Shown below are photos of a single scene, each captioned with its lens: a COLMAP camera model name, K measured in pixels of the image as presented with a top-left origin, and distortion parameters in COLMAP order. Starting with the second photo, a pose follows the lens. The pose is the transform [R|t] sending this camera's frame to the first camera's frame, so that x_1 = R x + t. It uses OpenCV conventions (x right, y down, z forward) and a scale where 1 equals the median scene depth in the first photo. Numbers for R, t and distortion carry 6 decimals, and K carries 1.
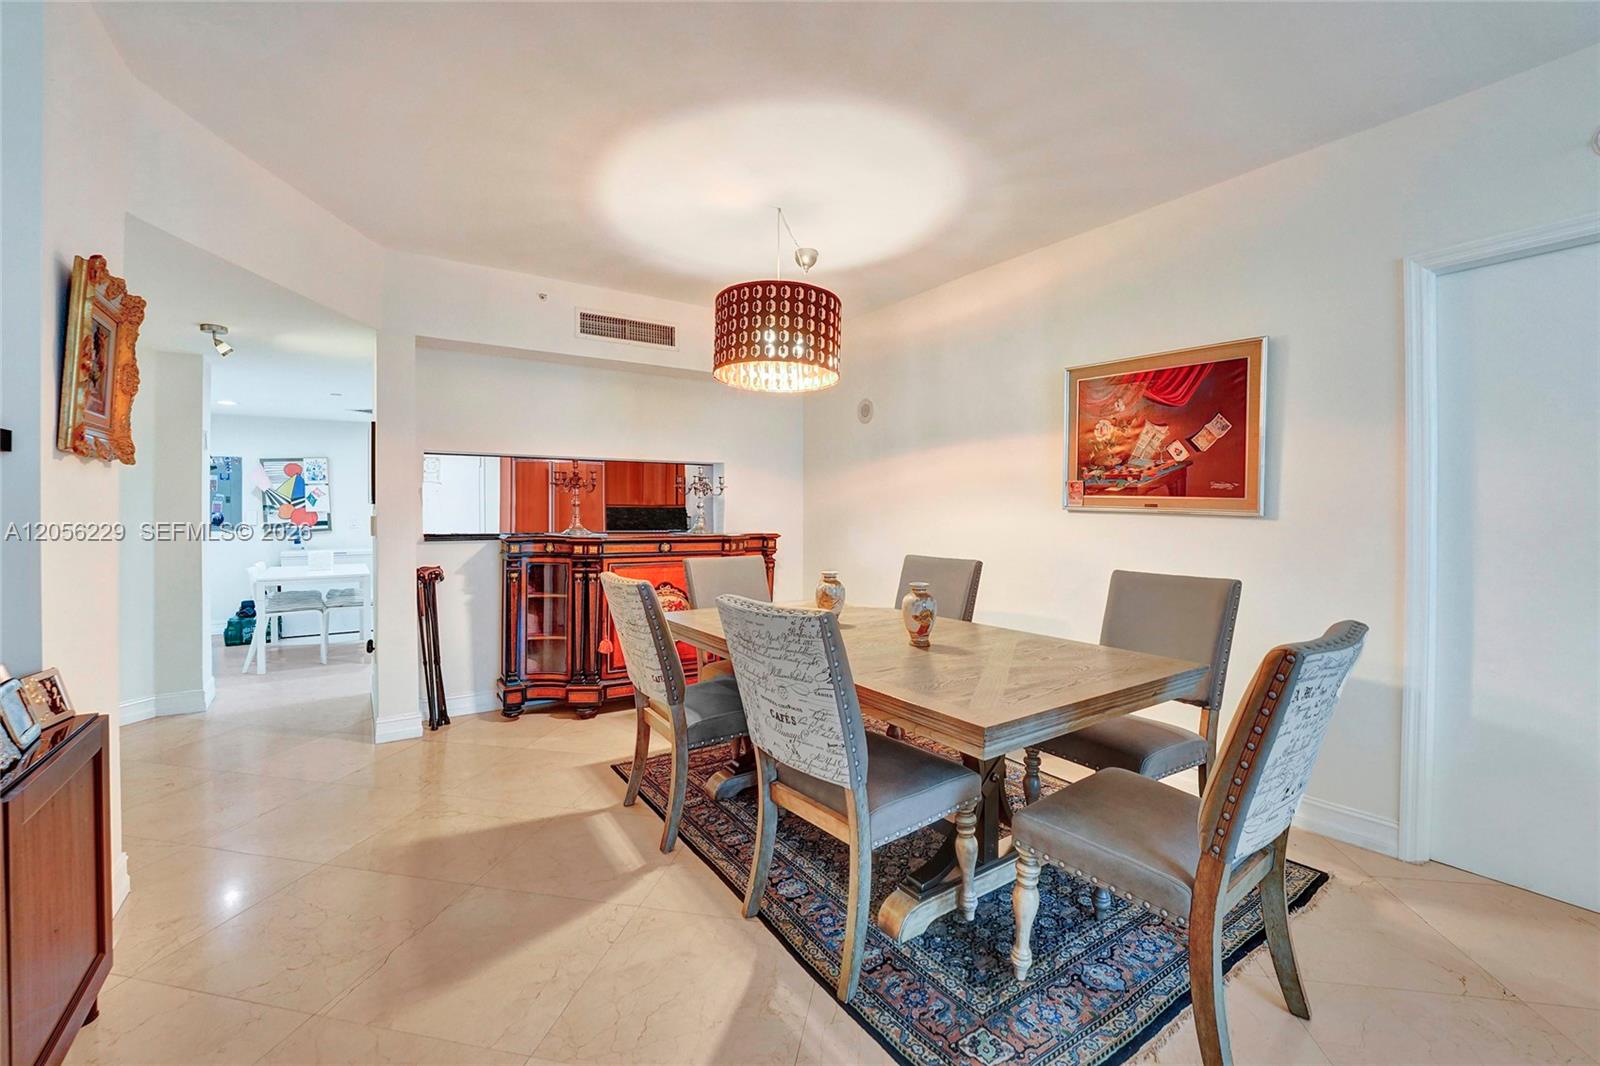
lens RADIAL K [[663.6, 0, 770.6], [0, 663.6, 516.6], [0, 0, 1]] dist [-0.019541, 0.000145]
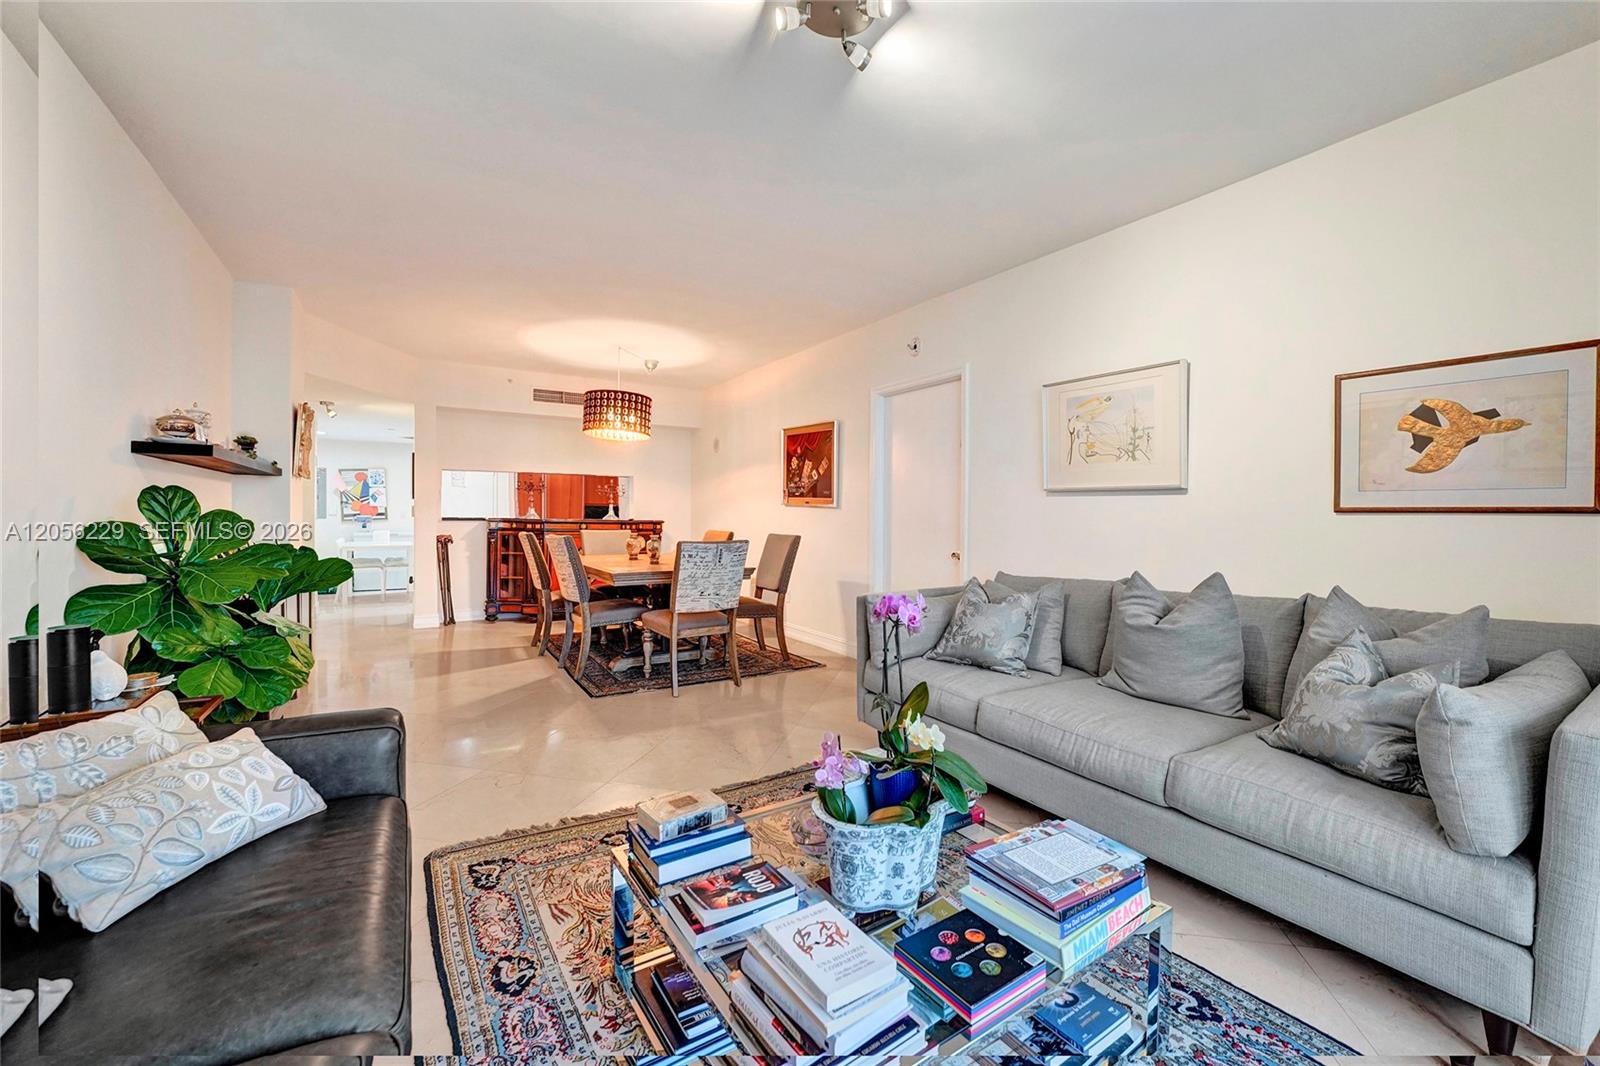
lens RADIAL K [[646.8, 0, 800.0], [0, 646.8, 533.0], [0, 0, 1]] dist [-0.021829, 0.000461]
pose [[0.999853, 0.011227, -0.012939, 0.441870], [-0.011011, 0.999800, 0.016718, 0.031305], [0.013124, -0.016573, 0.999777, -0.682460]]
